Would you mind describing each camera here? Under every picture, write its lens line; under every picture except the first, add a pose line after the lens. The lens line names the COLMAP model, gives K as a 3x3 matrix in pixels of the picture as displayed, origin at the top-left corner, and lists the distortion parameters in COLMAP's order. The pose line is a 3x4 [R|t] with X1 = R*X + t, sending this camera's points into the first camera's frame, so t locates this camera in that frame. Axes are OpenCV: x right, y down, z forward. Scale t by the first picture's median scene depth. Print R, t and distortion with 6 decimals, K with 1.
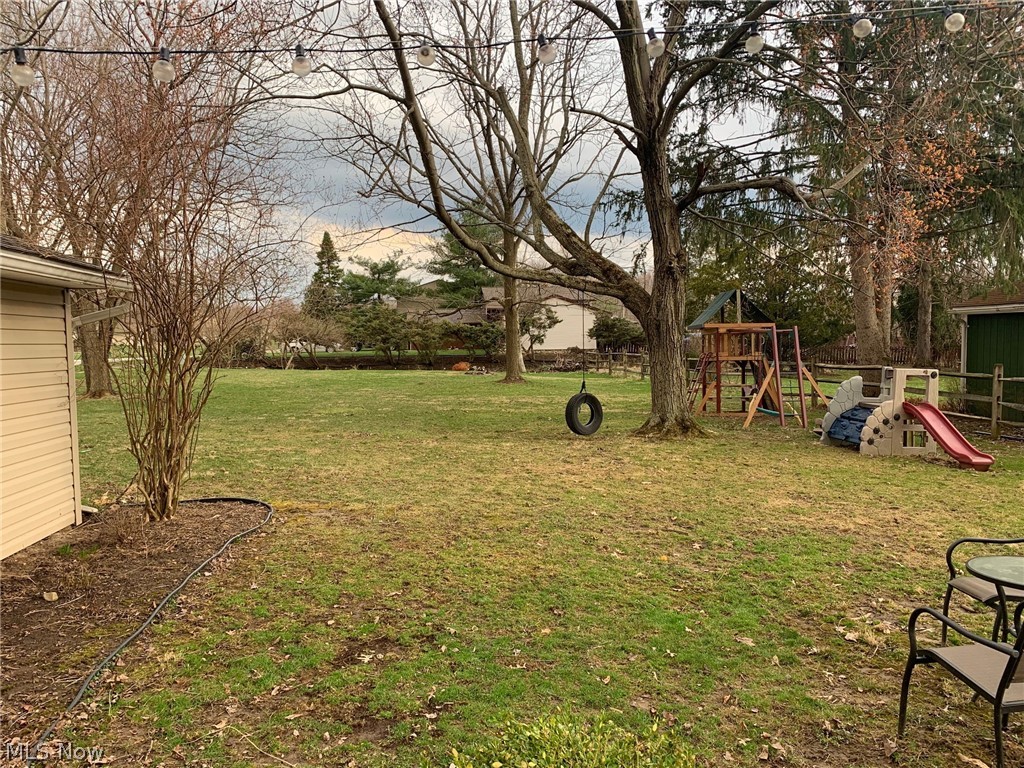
lens RADIAL K [[792.1, 0, 512.0], [0, 792.1, 384.0], [0, 0, 1]] dist [-0.007741, -0.000301]
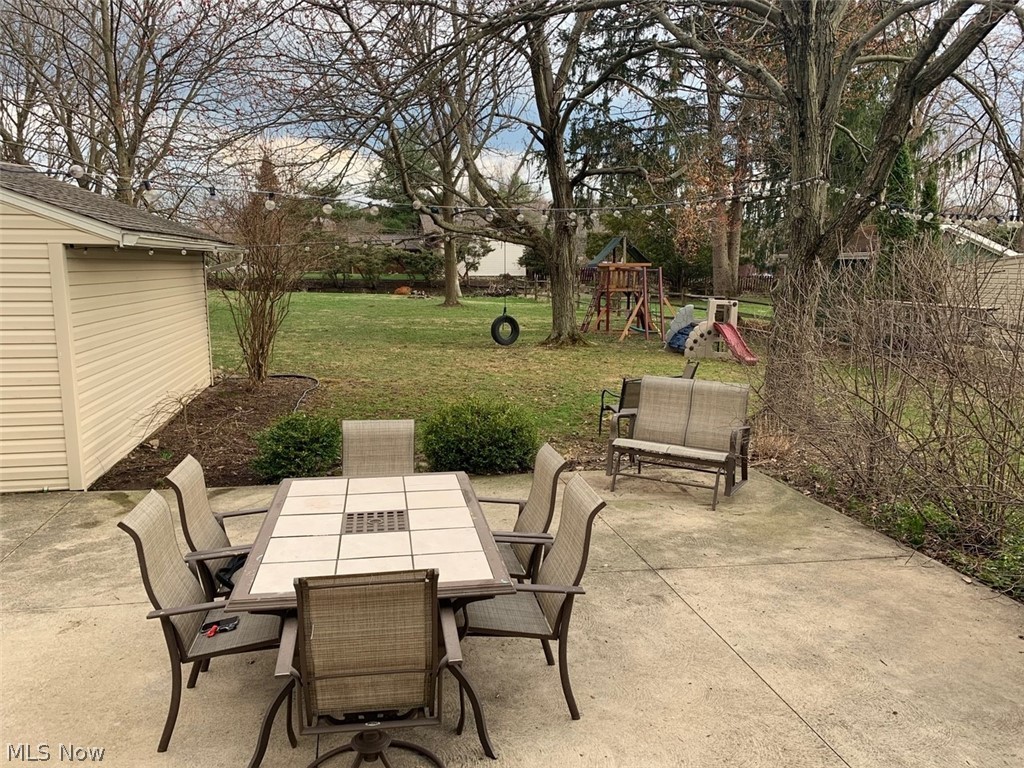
lens RADIAL K [[807.3, 0, 512.0], [0, 807.3, 384.0], [0, 0, 1]] dist [0.124884, -0.002642]
pose [[0.996691, 0.001448, 0.081266, -0.007142], [-0.009182, 0.995448, 0.094868, -0.001857], [-0.080759, -0.095300, 0.992167, -0.236091]]
